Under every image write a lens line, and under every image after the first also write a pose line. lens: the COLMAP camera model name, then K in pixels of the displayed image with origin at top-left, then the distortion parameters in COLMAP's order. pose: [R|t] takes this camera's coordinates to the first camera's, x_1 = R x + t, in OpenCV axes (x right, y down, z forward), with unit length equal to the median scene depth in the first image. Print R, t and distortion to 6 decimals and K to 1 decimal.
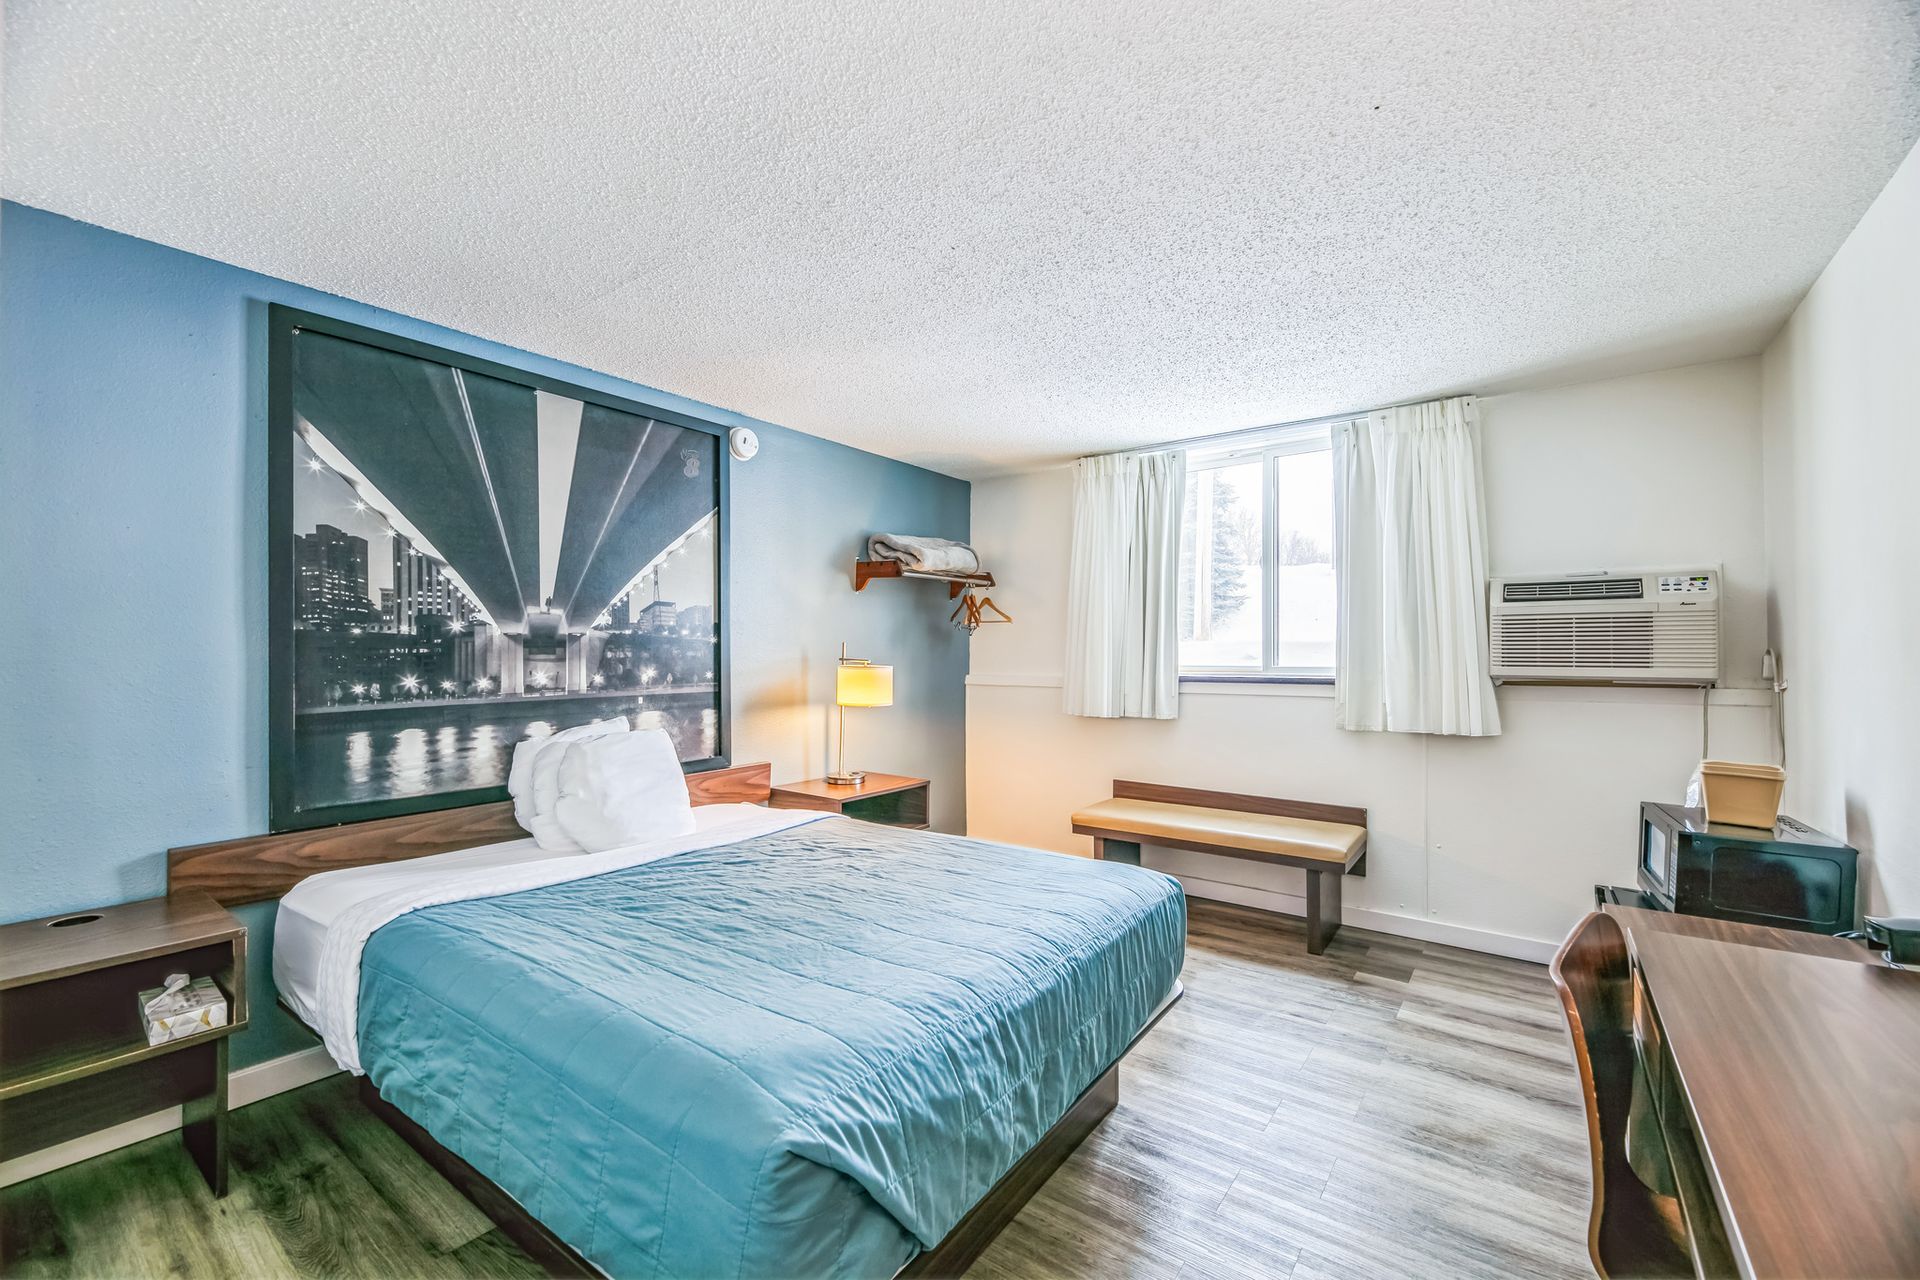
lens RADIAL K [[776.4, 0, 963.0], [0, 776.4, 656.5], [0, 0, 1]] dist [-0.000449, -0.003376]
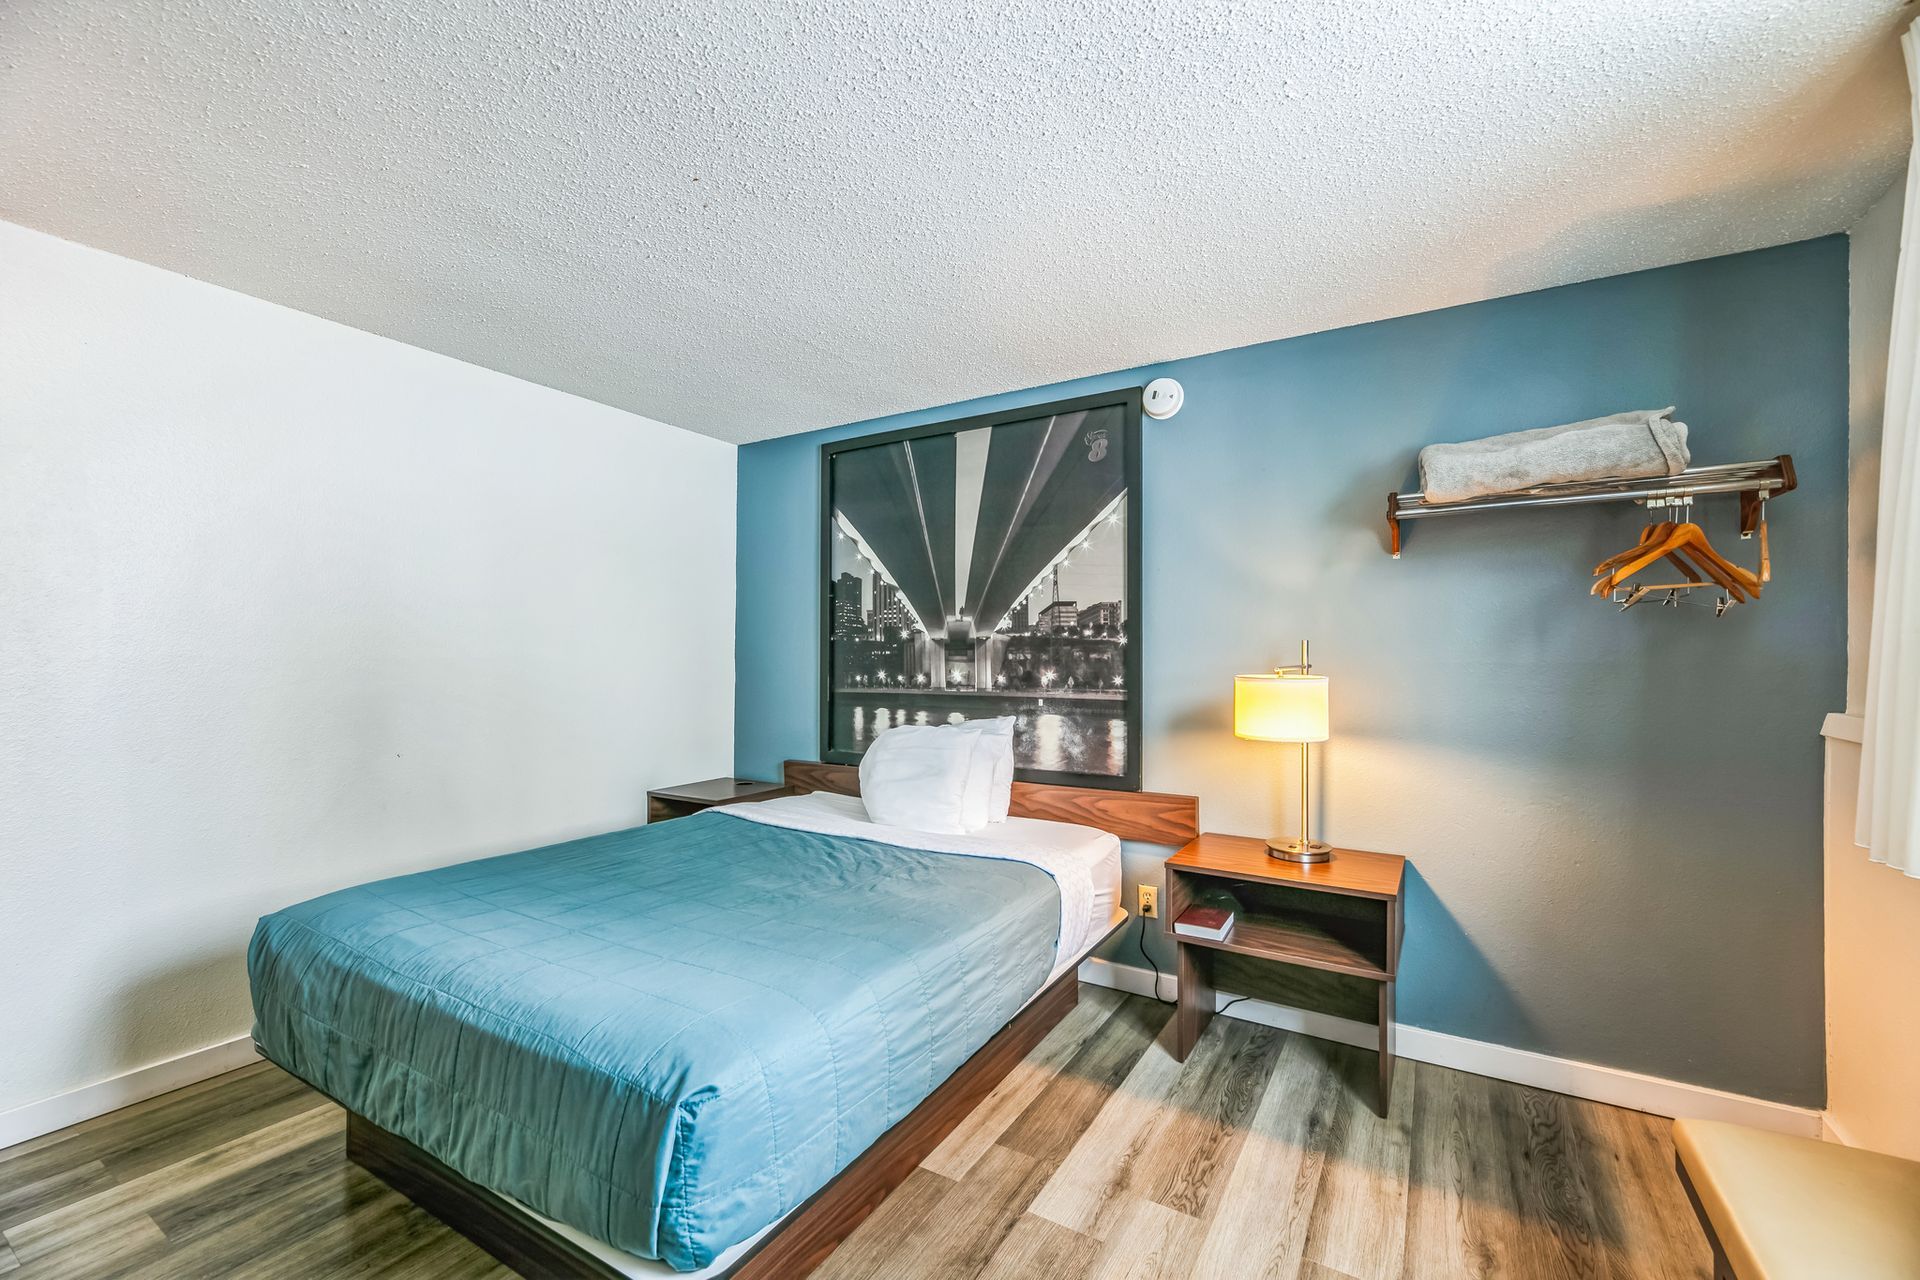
lens RADIAL K [[776.4, 0, 963.0], [0, 776.4, 656.5], [0, 0, 1]] dist [-0.000449, -0.003376]
pose [[0.095310, -0.000448, -0.995448, 0.629912], [-0.010498, 0.999944, -0.001456, -0.000125], [0.995392, 0.010589, 0.095299, 0.895903]]
